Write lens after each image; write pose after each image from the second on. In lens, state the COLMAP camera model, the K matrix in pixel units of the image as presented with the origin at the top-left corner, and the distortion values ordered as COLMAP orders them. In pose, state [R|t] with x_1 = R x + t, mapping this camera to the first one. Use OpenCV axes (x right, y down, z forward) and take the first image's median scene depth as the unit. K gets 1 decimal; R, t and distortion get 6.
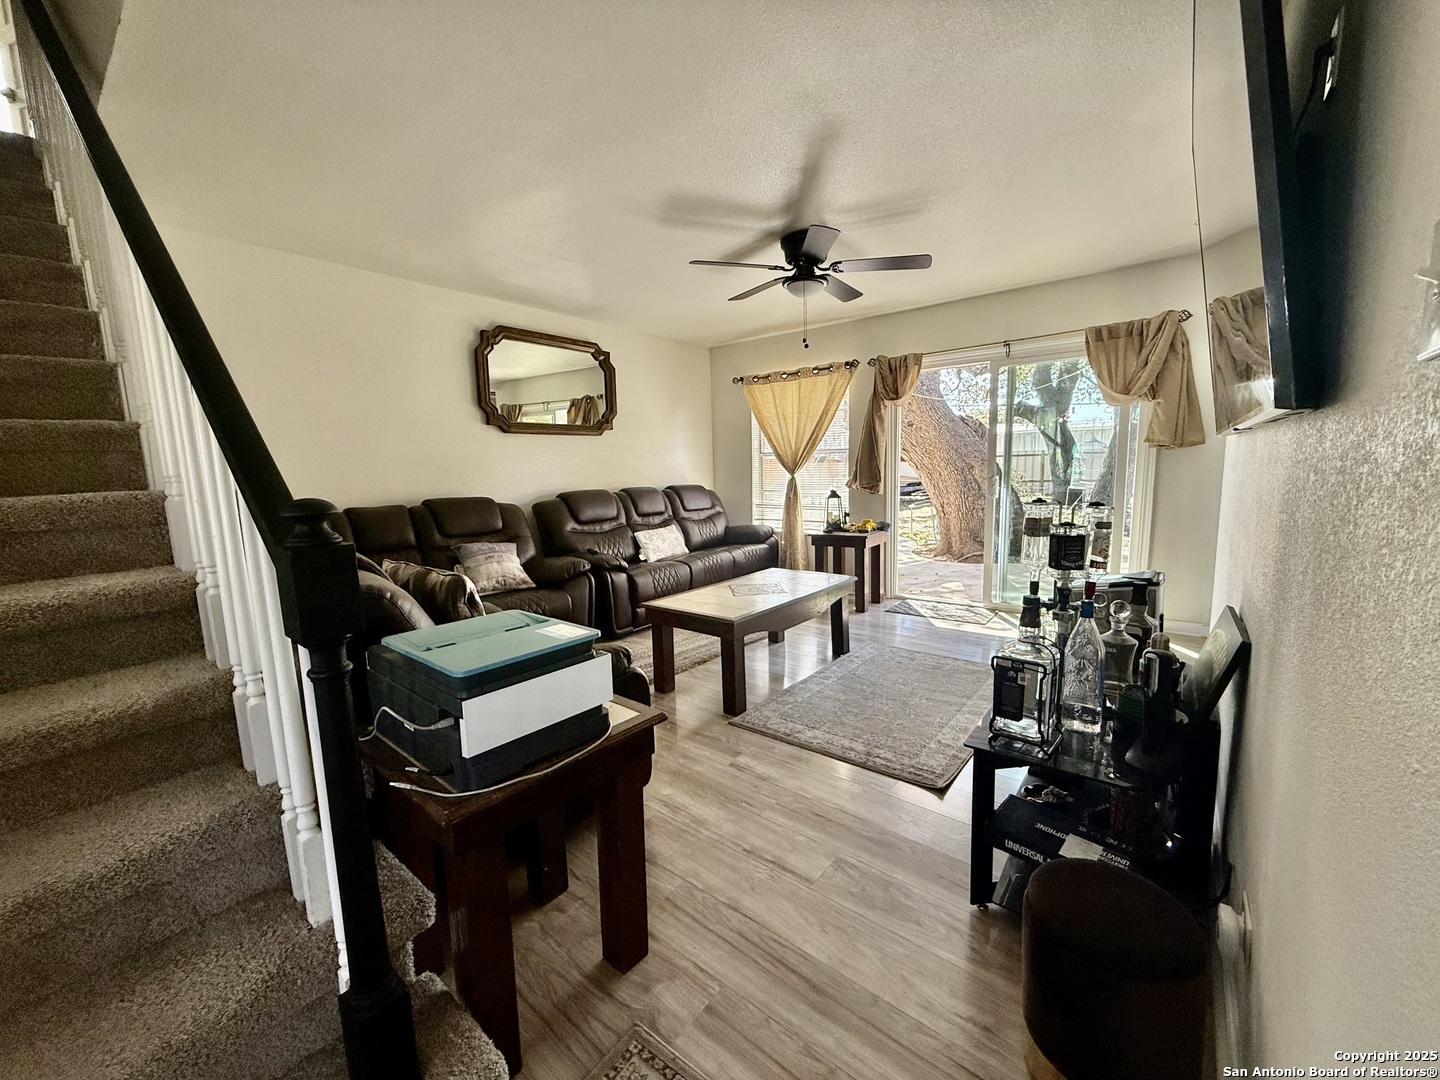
lens RADIAL K [[575.2, 0, 720.7], [0, 575.2, 541.7], [0, 0, 1]] dist [0.007337, -0.001065]
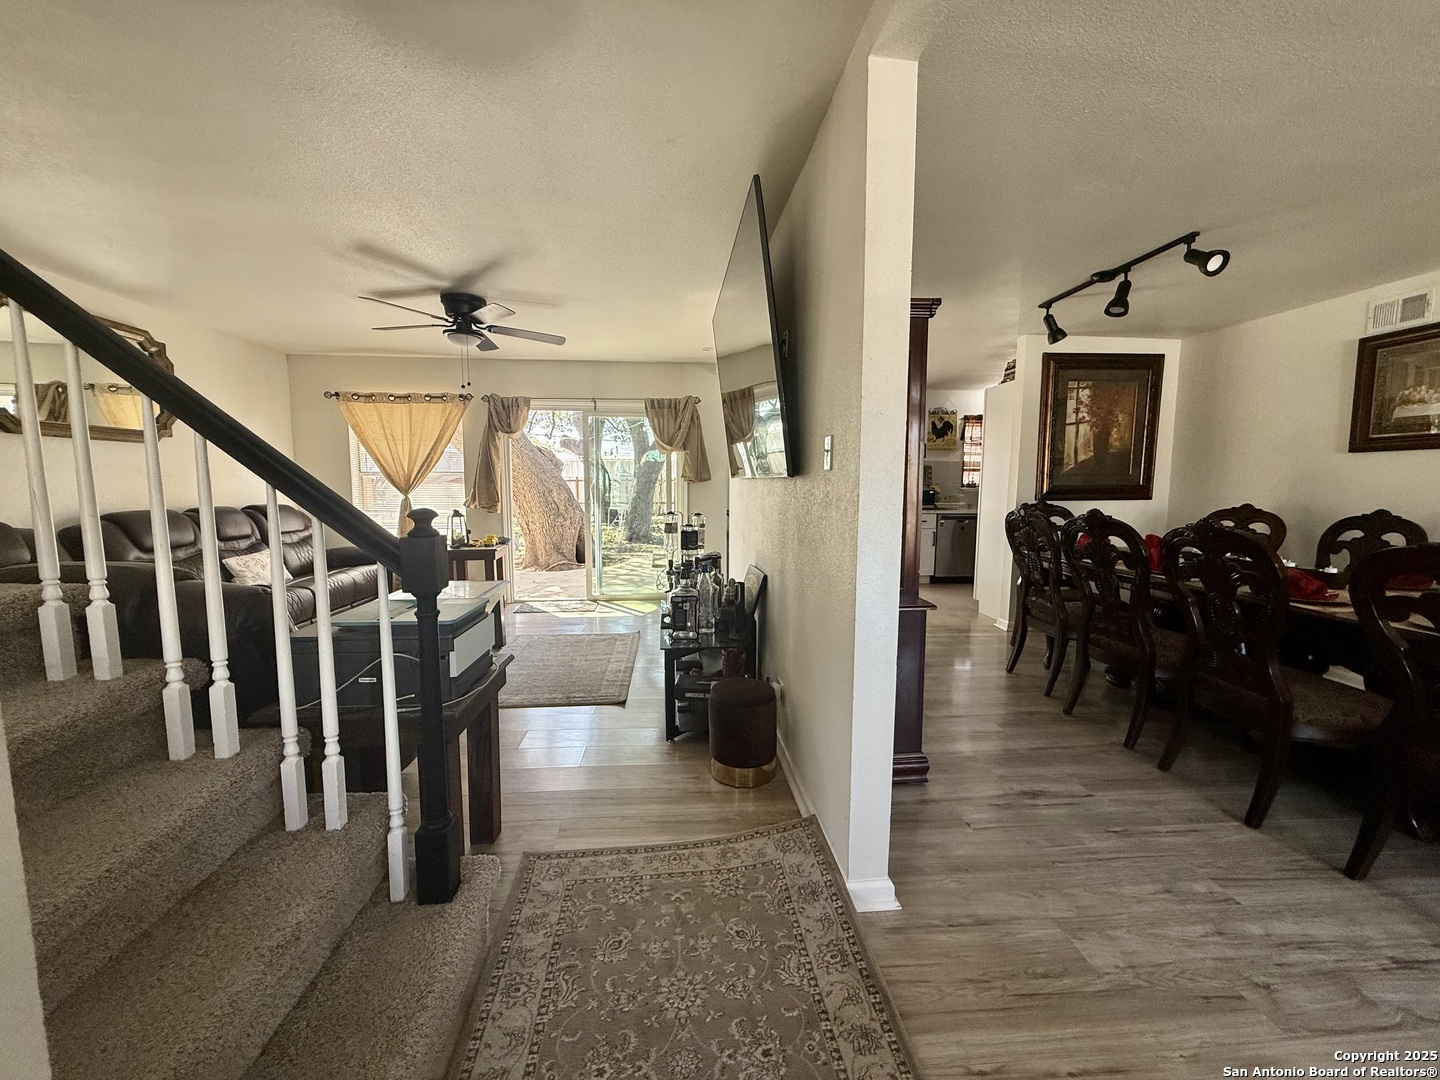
lens RADIAL K [[575.2, 0, 716.0], [0, 575.2, 541.7], [0, 0, 1]] dist [0.007337, -0.001065]
pose [[0.723855, -0.041935, 0.688677, -0.212575], [0.067718, 0.997650, -0.010429, 0.016786], [-0.686621, 0.054184, 0.724993, -0.135101]]
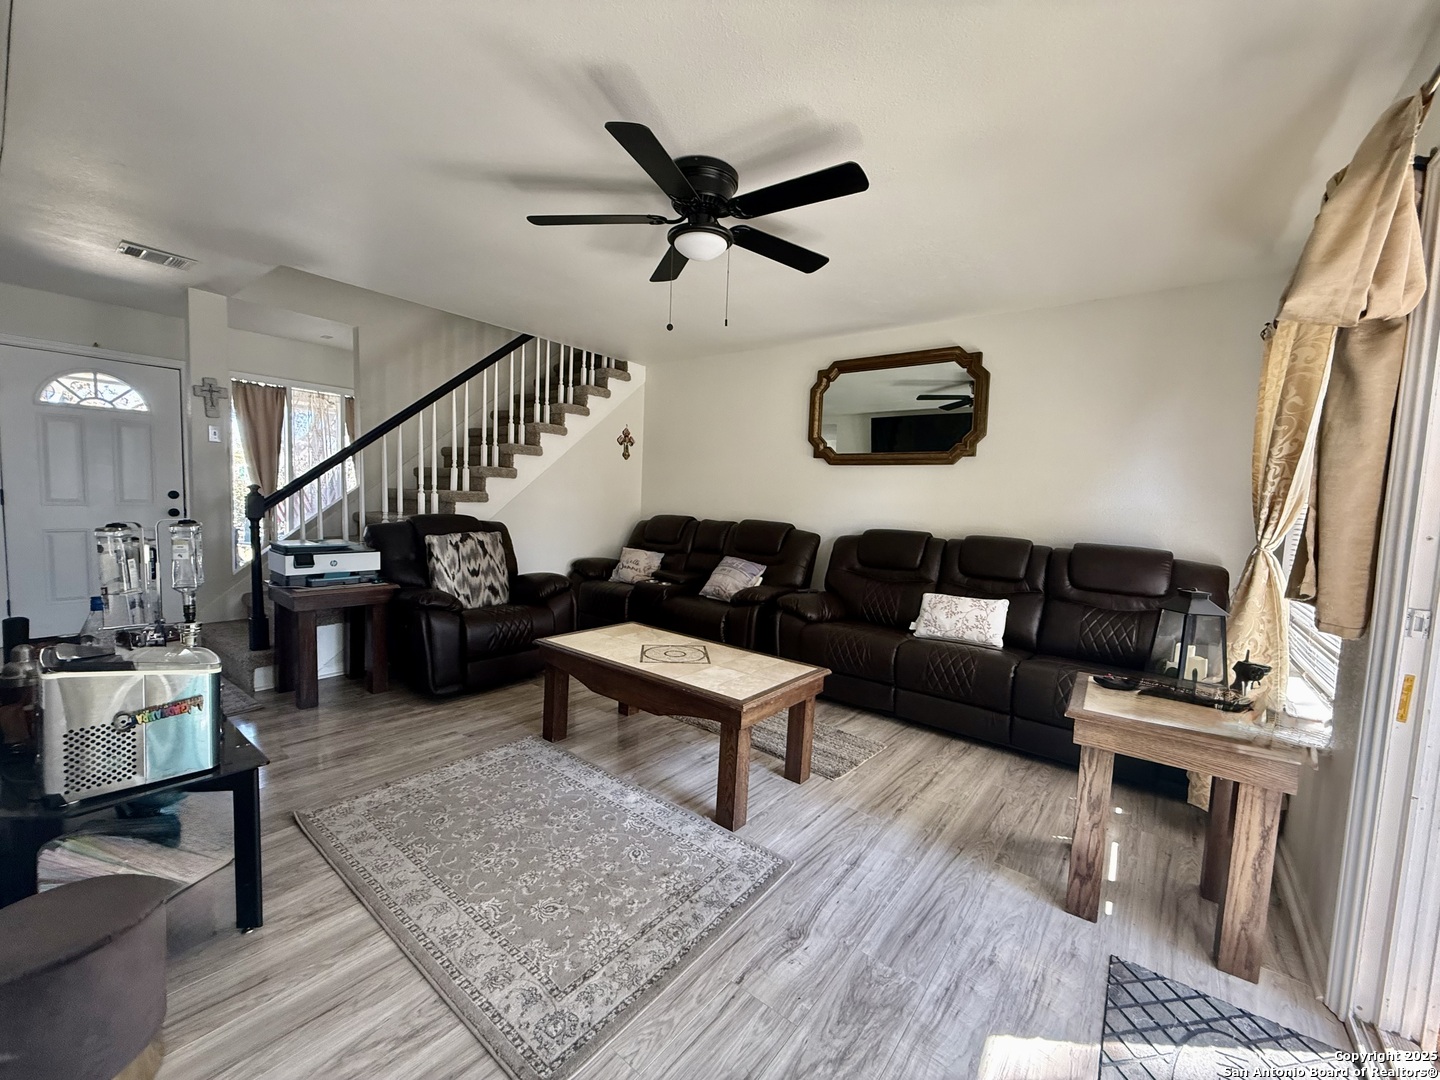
lens RADIAL K [[575.2, 0, 721.6], [0, 575.2, 537.3], [0, 0, 1]] dist [0.007337, -0.001065]
pose [[0.018761, 0.106289, -0.994158, 0.579520], [-0.168834, 0.980391, 0.101631, -0.116669], [0.985466, 0.165941, 0.036339, 0.695297]]
